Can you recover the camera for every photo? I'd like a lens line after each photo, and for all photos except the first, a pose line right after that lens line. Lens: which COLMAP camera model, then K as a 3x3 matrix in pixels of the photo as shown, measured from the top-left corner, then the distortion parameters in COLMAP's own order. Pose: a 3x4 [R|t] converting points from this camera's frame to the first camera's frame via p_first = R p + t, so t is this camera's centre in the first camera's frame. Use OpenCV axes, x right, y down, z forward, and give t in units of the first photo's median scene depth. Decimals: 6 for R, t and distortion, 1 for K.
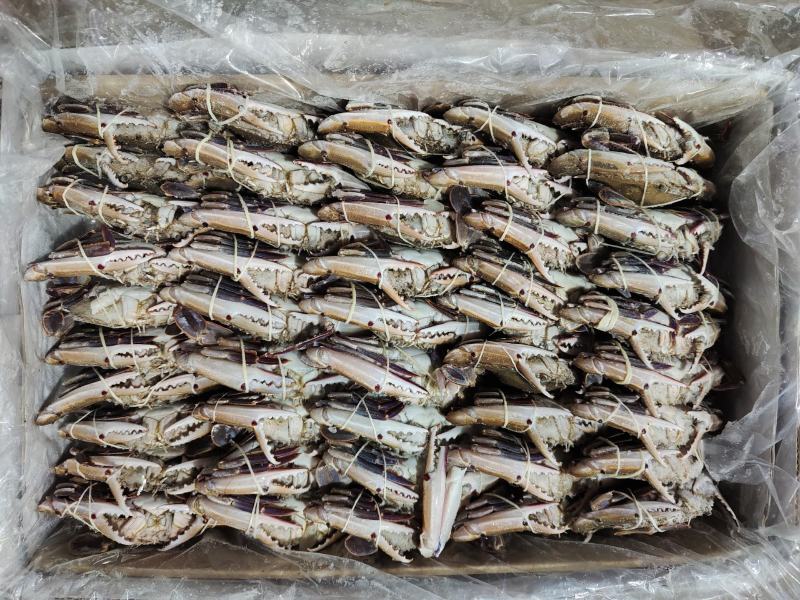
lens RADIAL K [[577.2, 0, 400.0], [0, 577.2, 300.0], [0, 0, 1]] dist [0.000670, -0.028819]
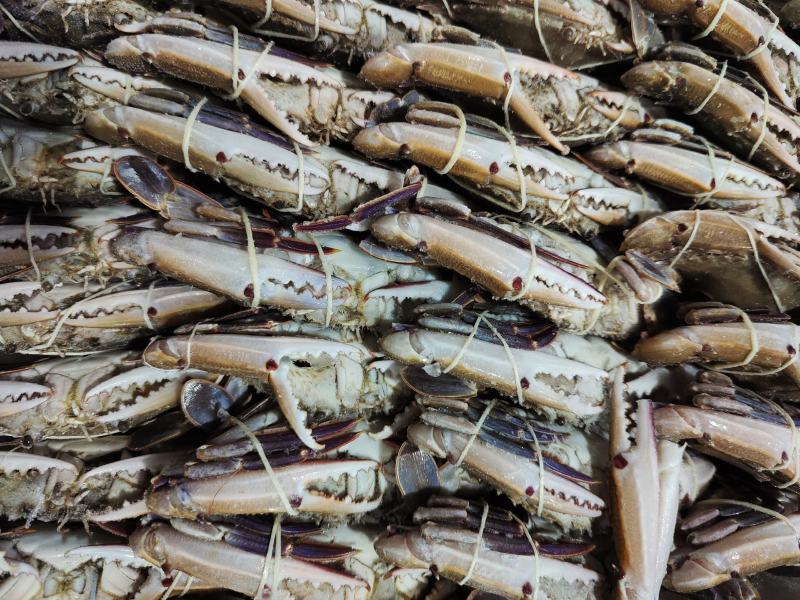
lens RADIAL K [[669.6, 0, 440.3], [0, 669.6, 254.5], [0, 0, 1]] dist [-0.027246, -0.013459]
pose [[0.997348, -0.024165, 0.068653, -0.141748], [0.033021, 0.990839, -0.130950, 0.194151], [-0.064860, 0.132869, 0.989009, 0.402536]]
